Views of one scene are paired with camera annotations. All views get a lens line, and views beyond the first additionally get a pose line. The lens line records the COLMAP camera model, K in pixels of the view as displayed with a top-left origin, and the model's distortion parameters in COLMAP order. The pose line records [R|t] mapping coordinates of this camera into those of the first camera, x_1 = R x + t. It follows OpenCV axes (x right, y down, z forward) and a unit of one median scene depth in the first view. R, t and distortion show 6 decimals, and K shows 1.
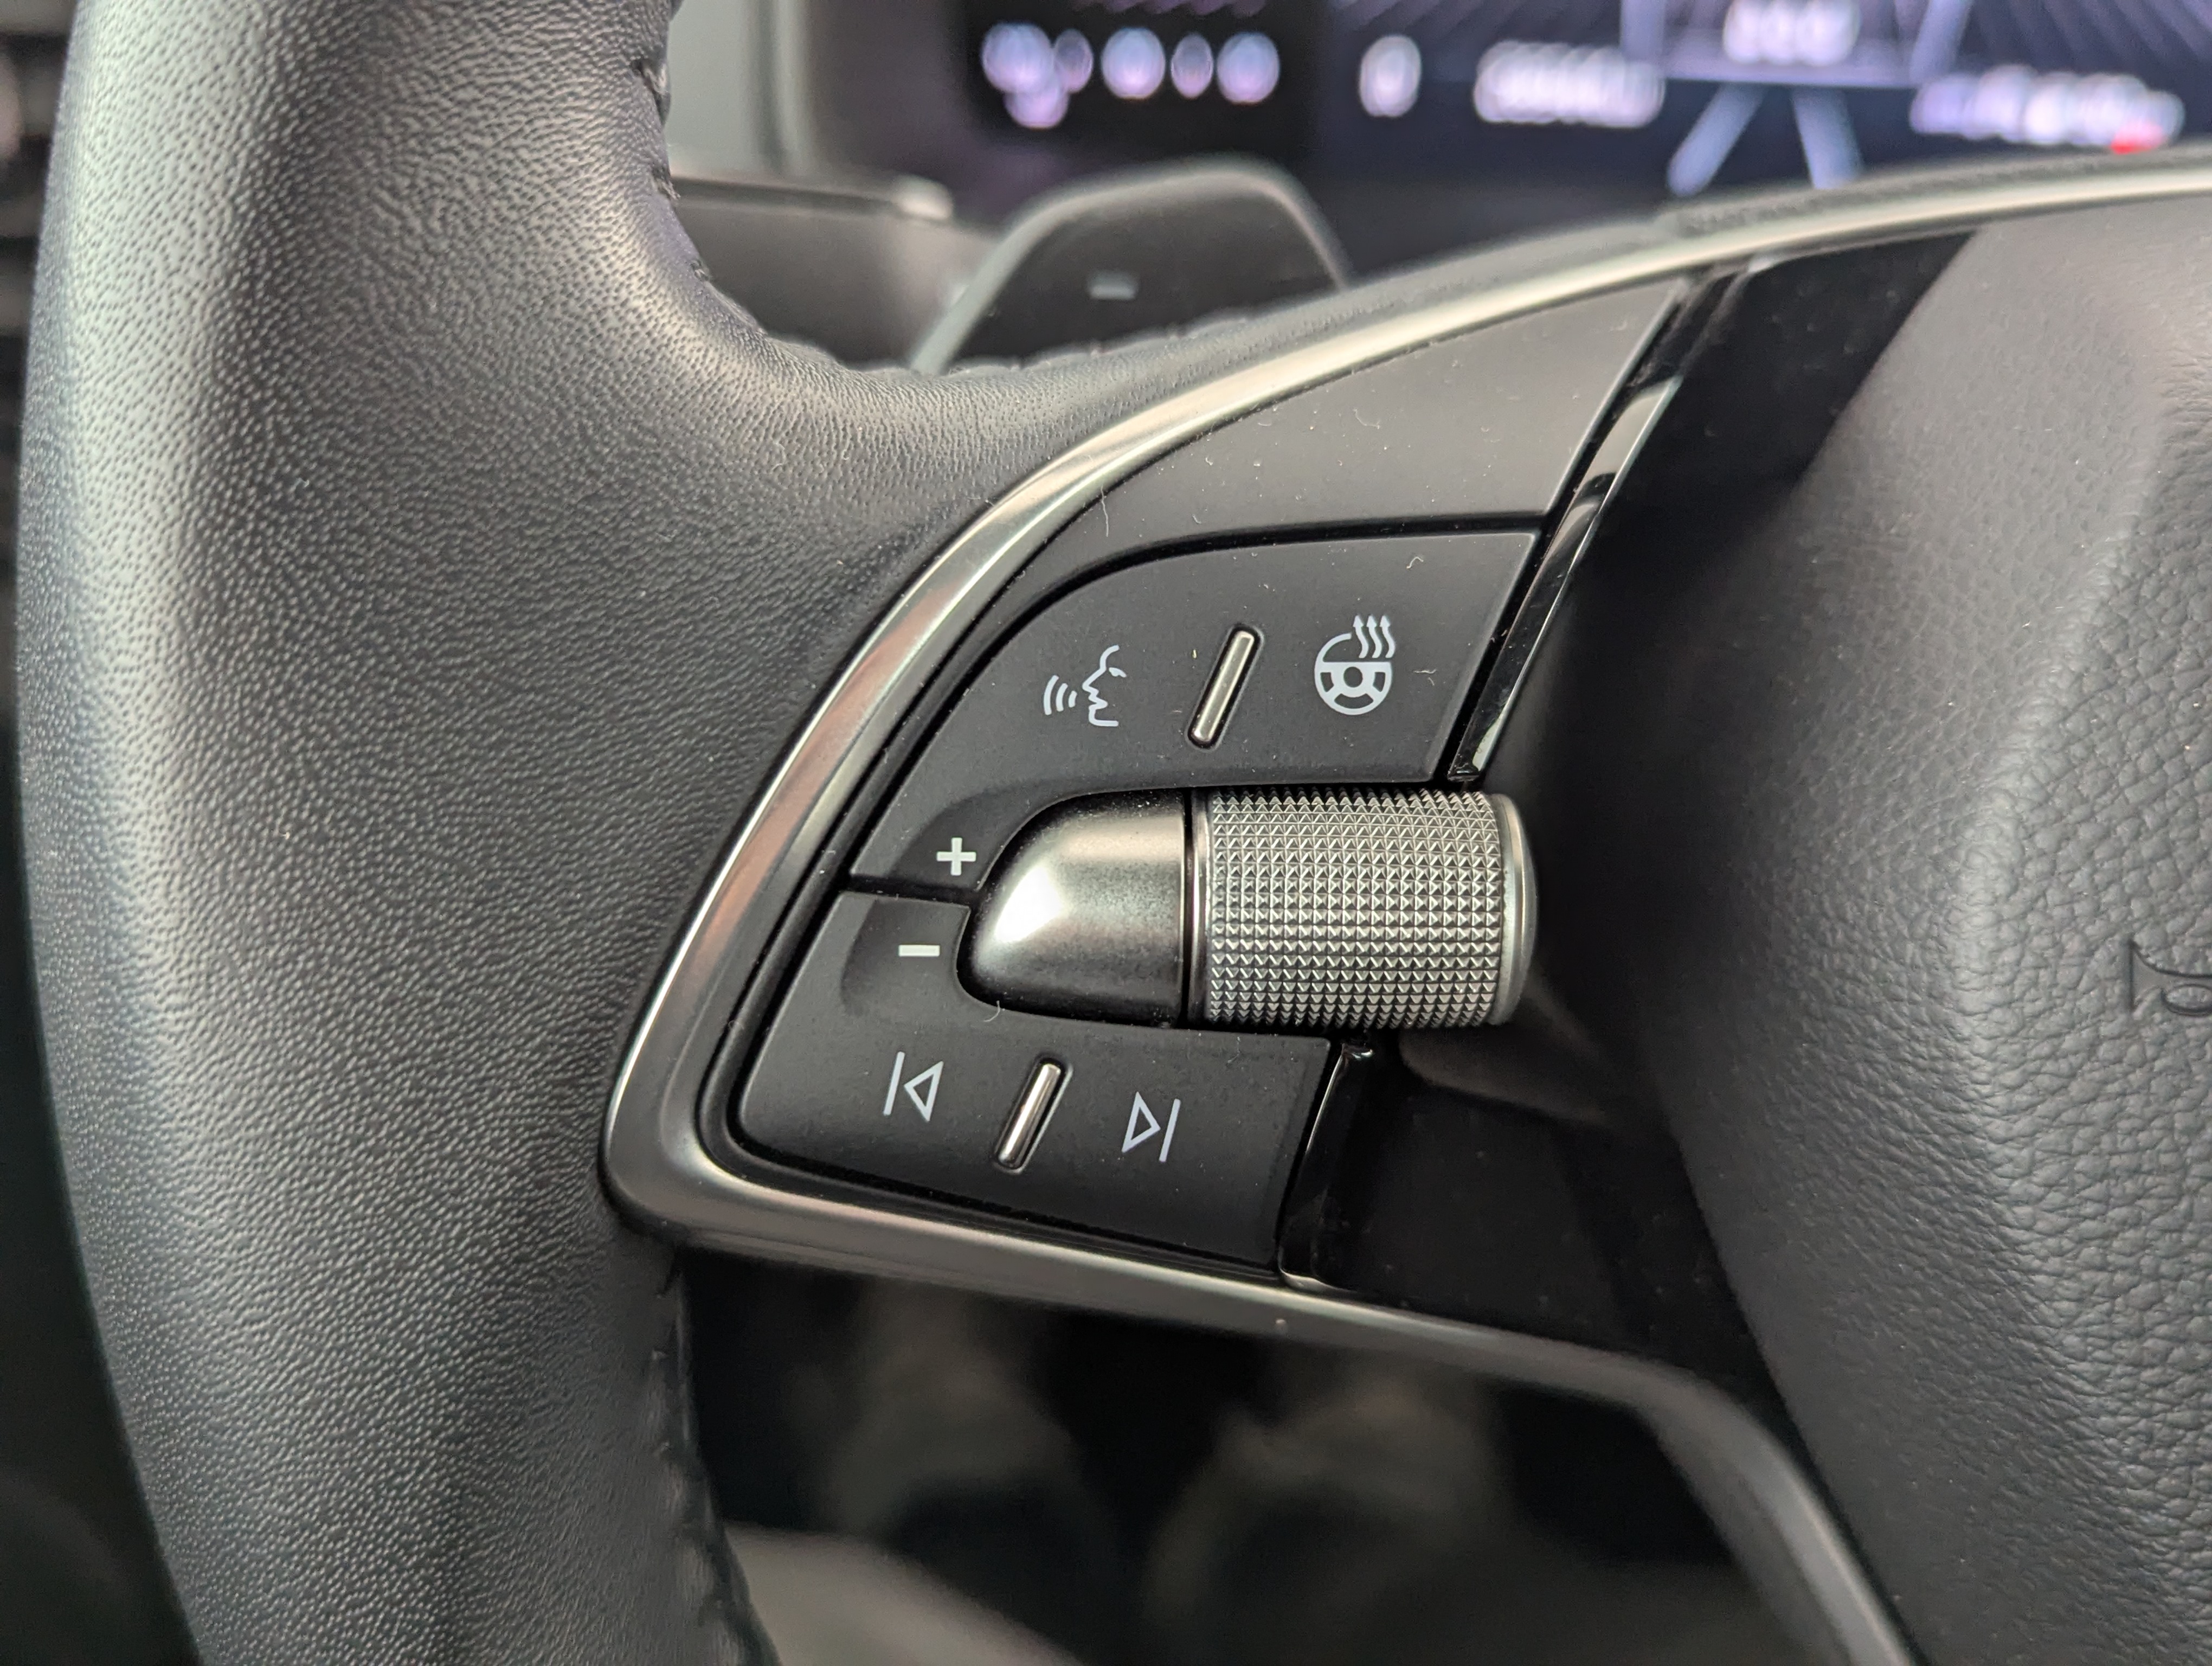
lens RADIAL K [[2081.8, 0, 1105.5], [0, 2081.8, 841.2], [0, 0, 1]] dist [0.024223, 0.000000]
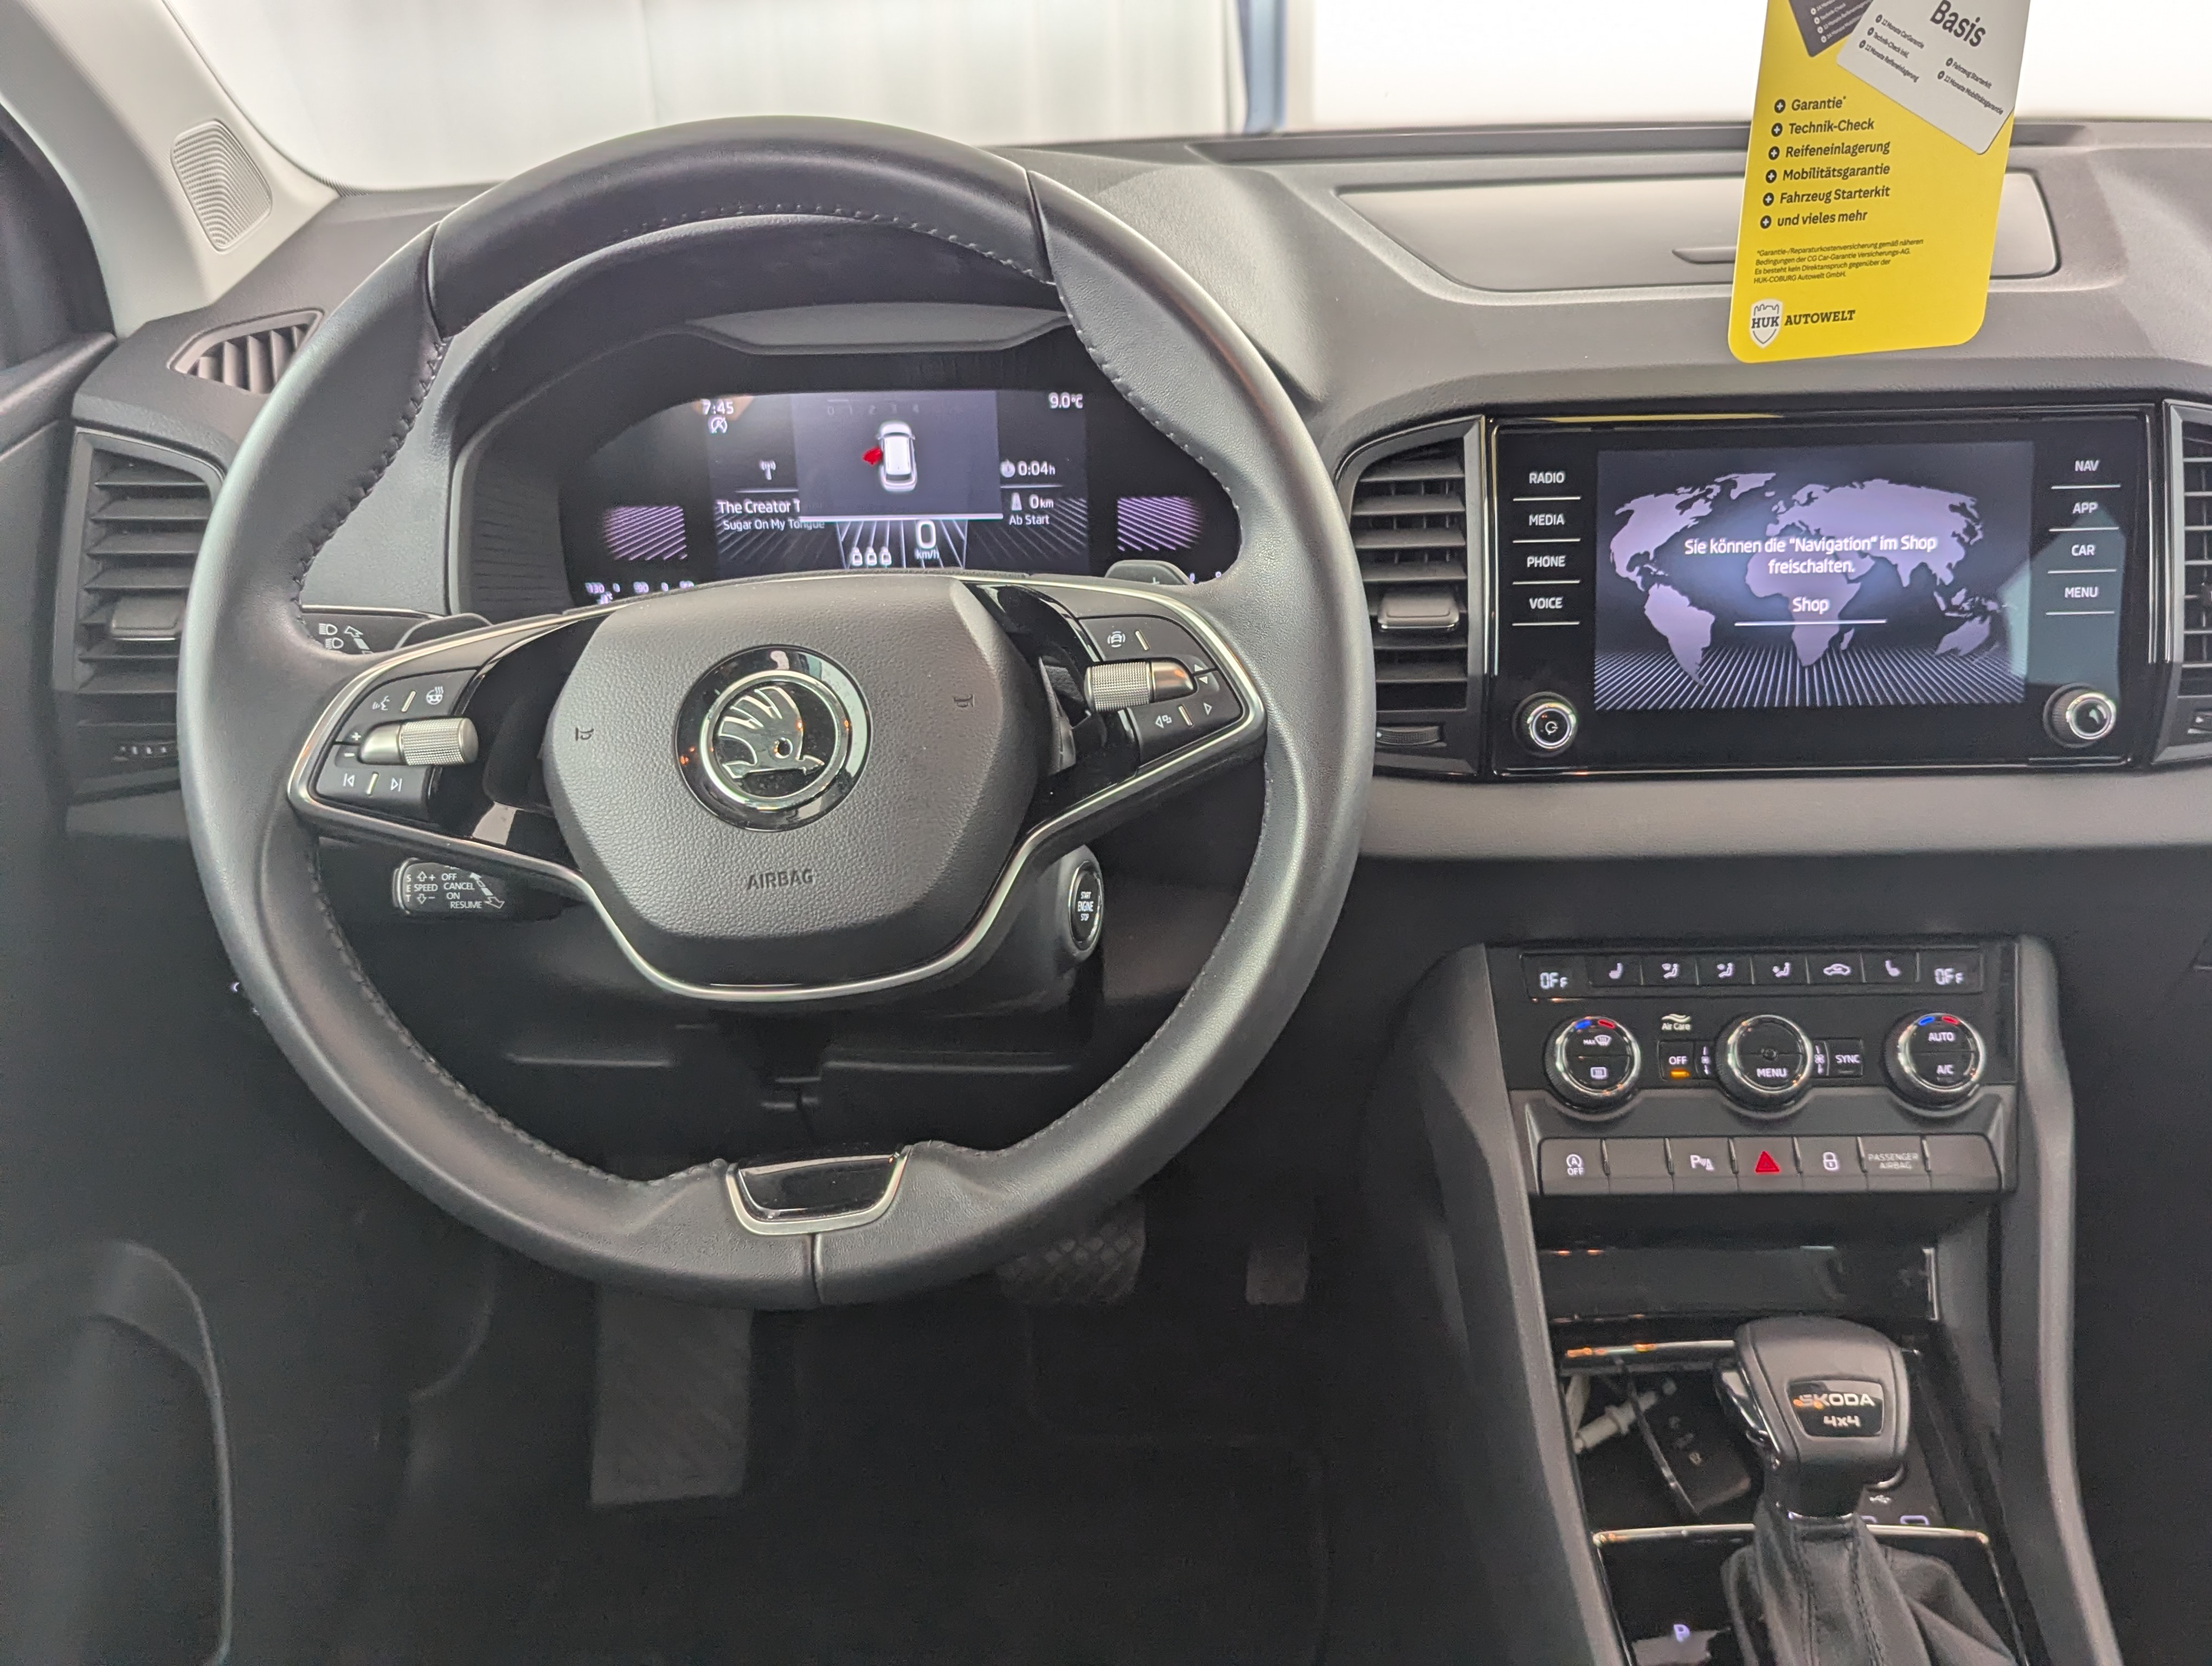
lens RADIAL K [[2081.8, 0, 1131.1], [0, 2081.8, 856.2], [0, 0, 1]] dist [0.024223, 0.000000]
pose [[0.993654, -0.094274, -0.061358, 2.121321], [0.078399, 0.971609, -0.223224, 1.596251], [0.080661, 0.216997, 0.972834, -3.815101]]
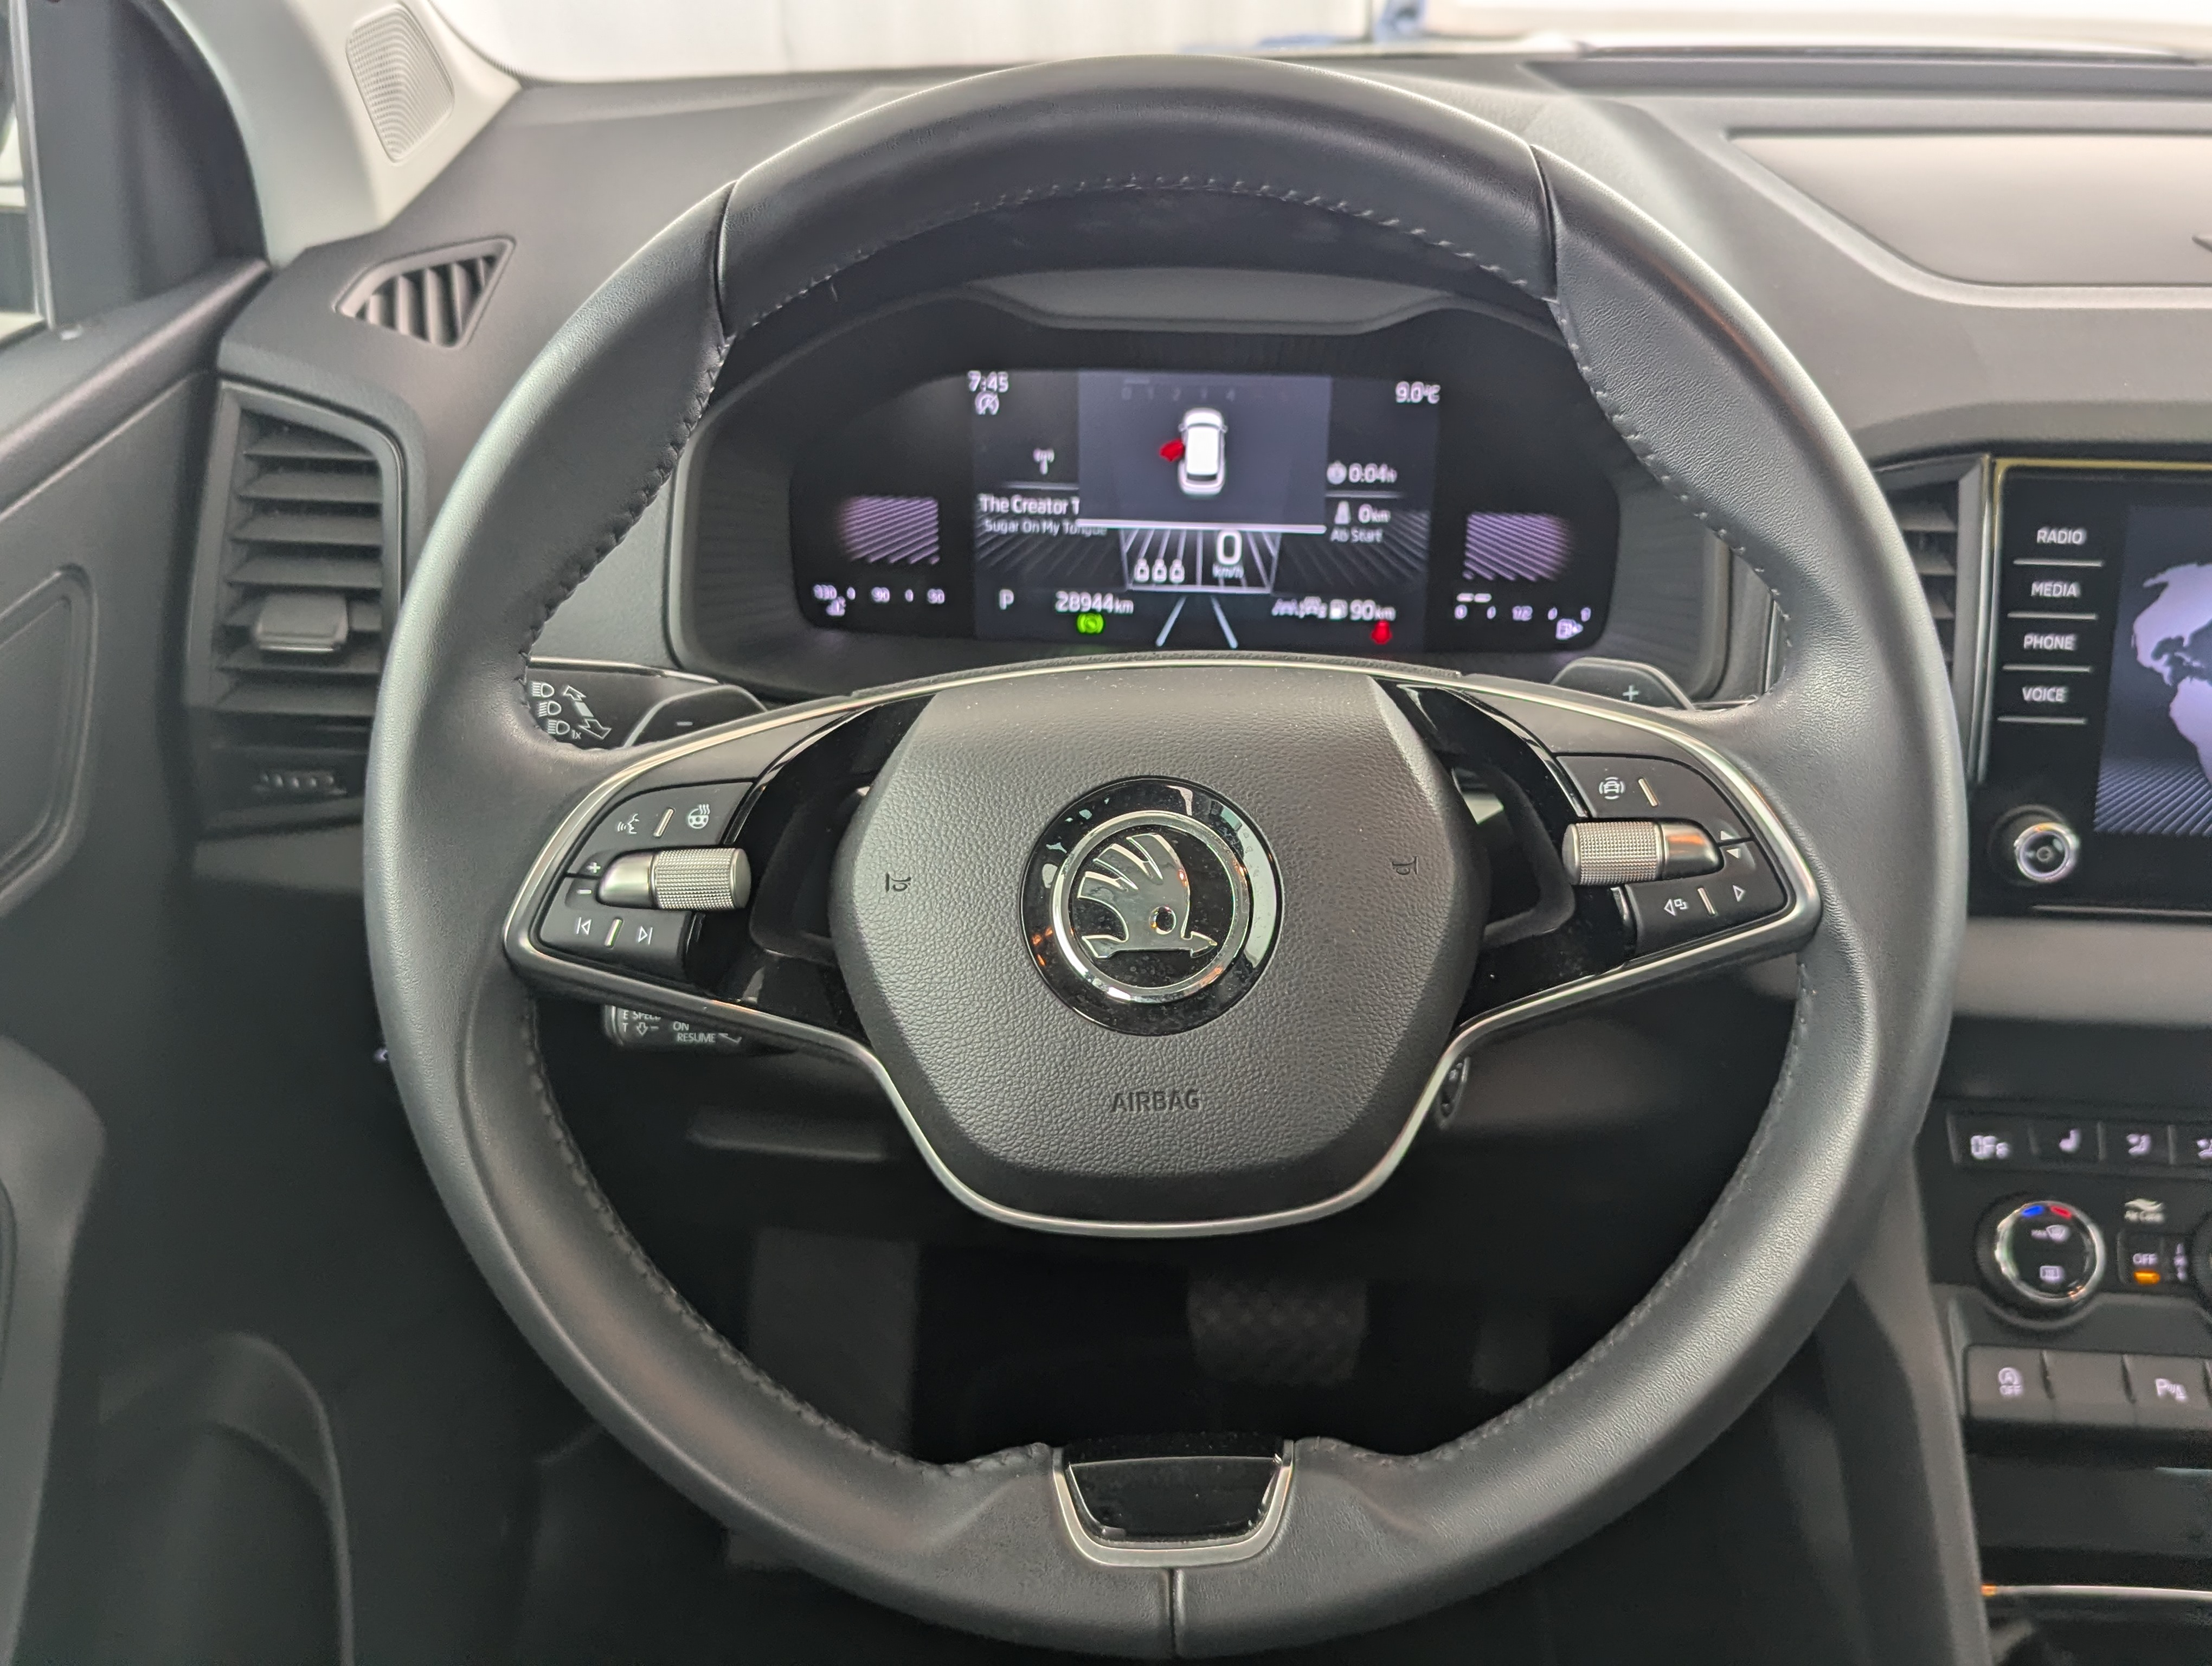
lens RADIAL K [[2081.8, 0, 1122.7], [0, 2081.8, 828.6], [0, 0, 1]] dist [0.024223, 0.000000]
pose [[0.994523, -0.038252, -0.097267, 1.289737], [0.020191, 0.983405, -0.180295, 0.655960], [0.102549, 0.177344, 0.978792, -2.728288]]
